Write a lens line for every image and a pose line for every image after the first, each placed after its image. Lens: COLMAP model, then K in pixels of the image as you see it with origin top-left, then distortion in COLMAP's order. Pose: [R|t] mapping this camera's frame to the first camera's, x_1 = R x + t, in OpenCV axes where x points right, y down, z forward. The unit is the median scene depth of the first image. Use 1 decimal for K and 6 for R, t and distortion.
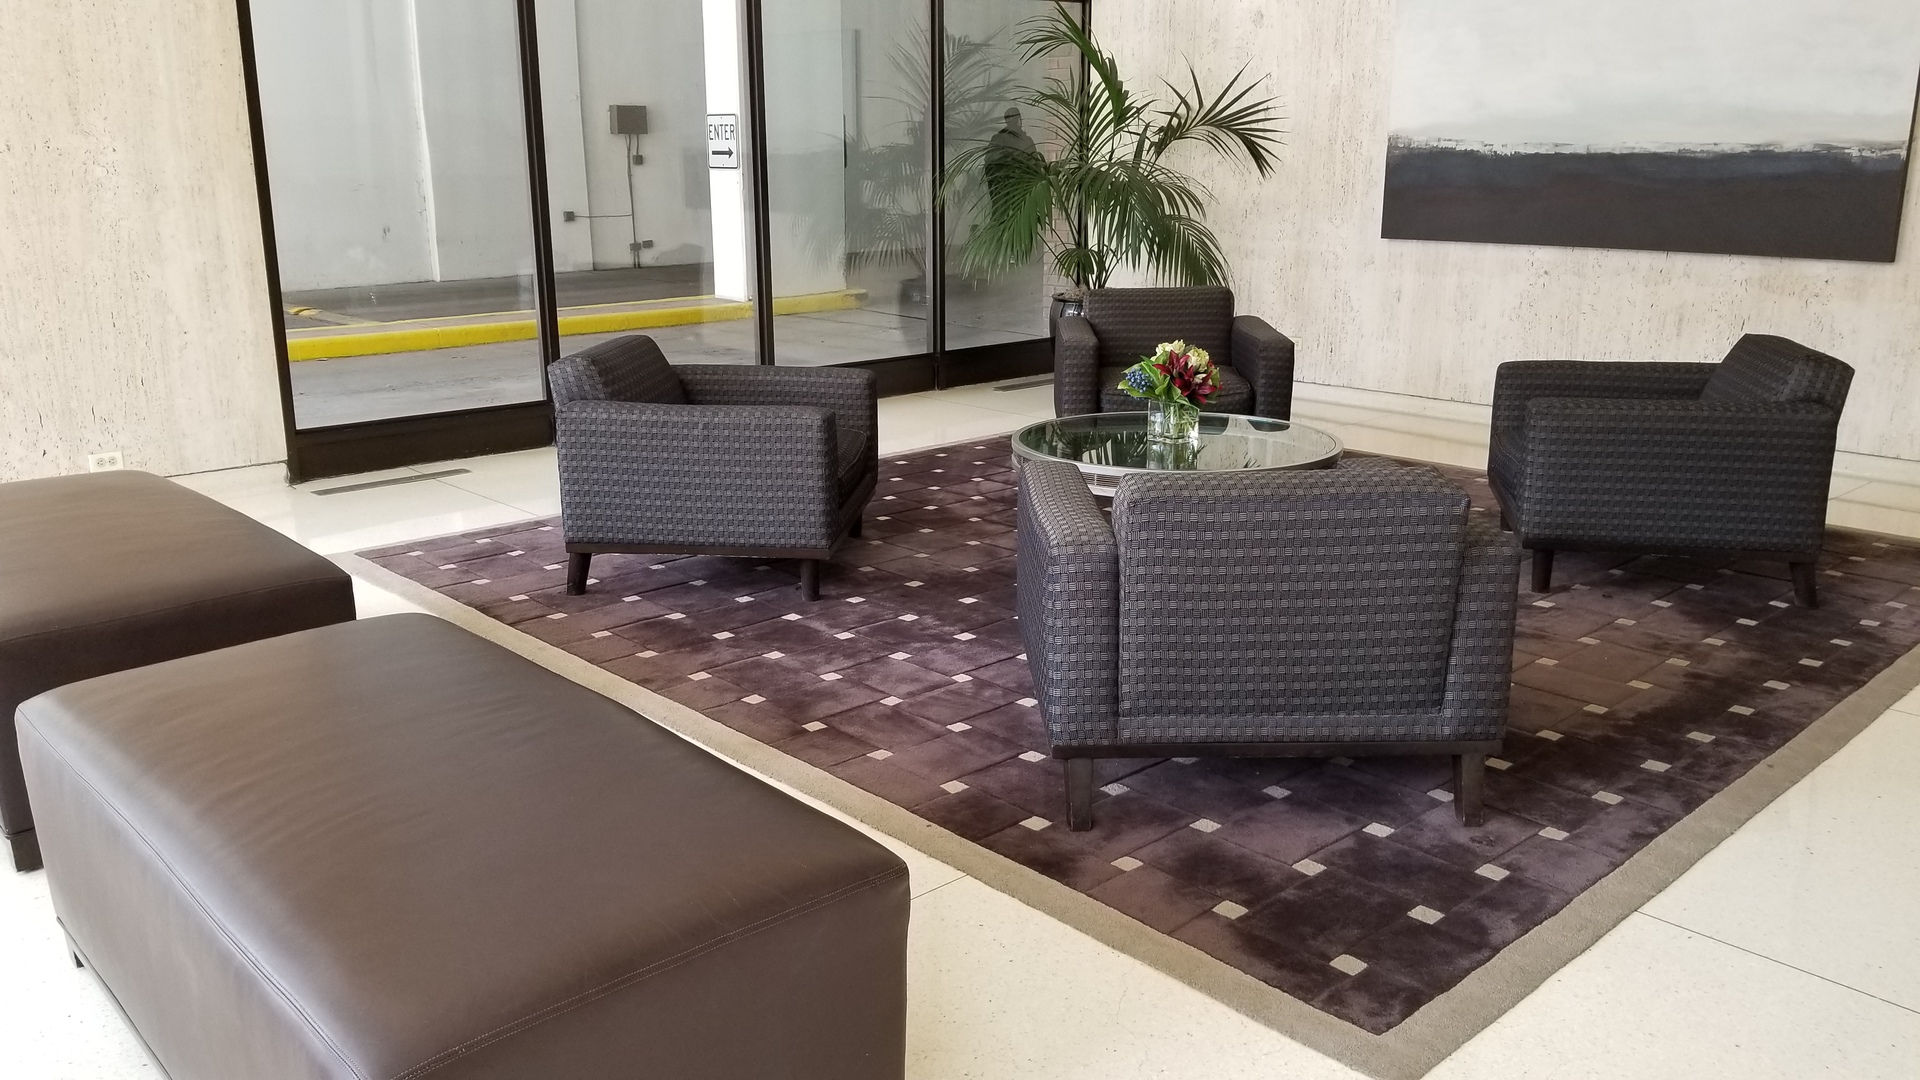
lens RADIAL K [[1448.4, 0, 956.0], [0, 1448.4, 531.7], [0, 0, 1]] dist [-0.006262, -0.022220]
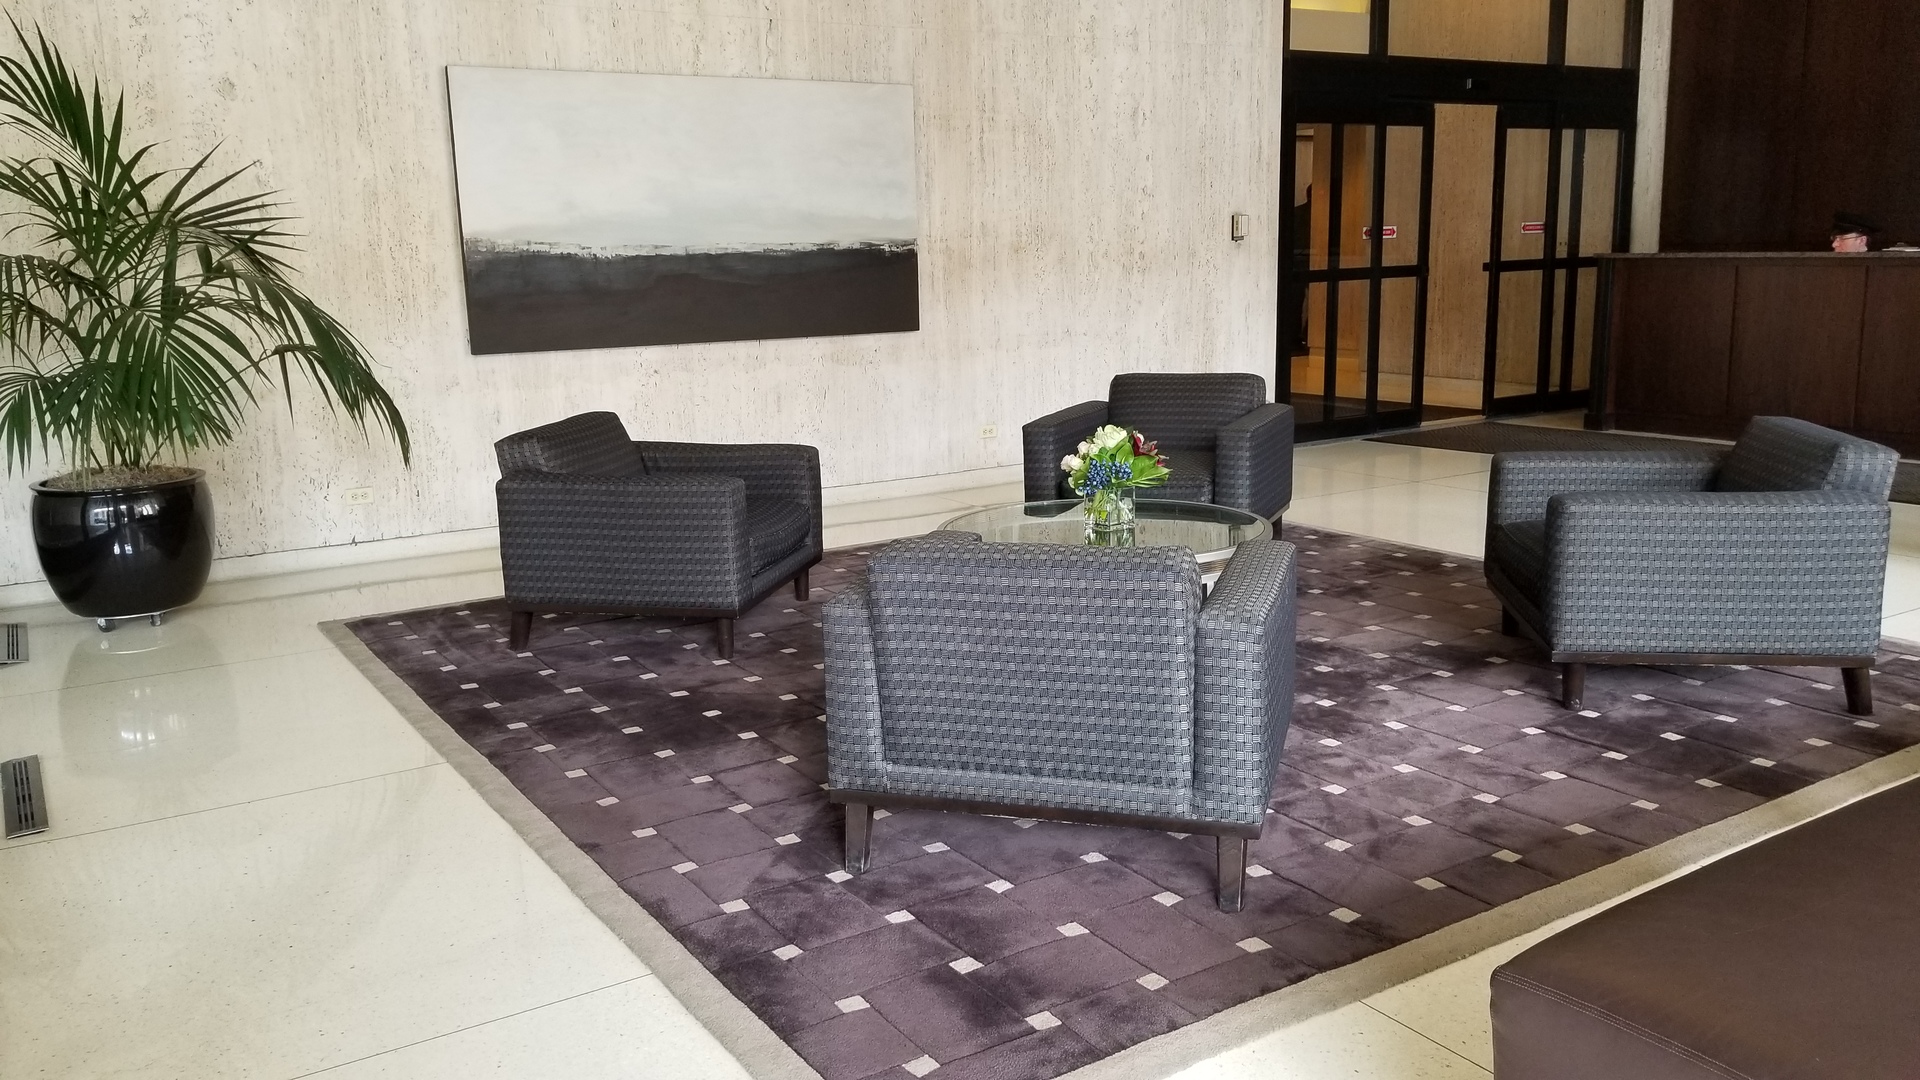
lens RADIAL K [[1448.4, 0, 962.5], [0, 1448.4, 550.7], [0, 0, 1]] dist [-0.006262, -0.022220]
pose [[0.202936, -0.198701, 0.958820, -0.531466], [0.267010, 0.953316, 0.141048, -0.140550], [-0.942084, 0.227391, 0.246517, 0.557796]]
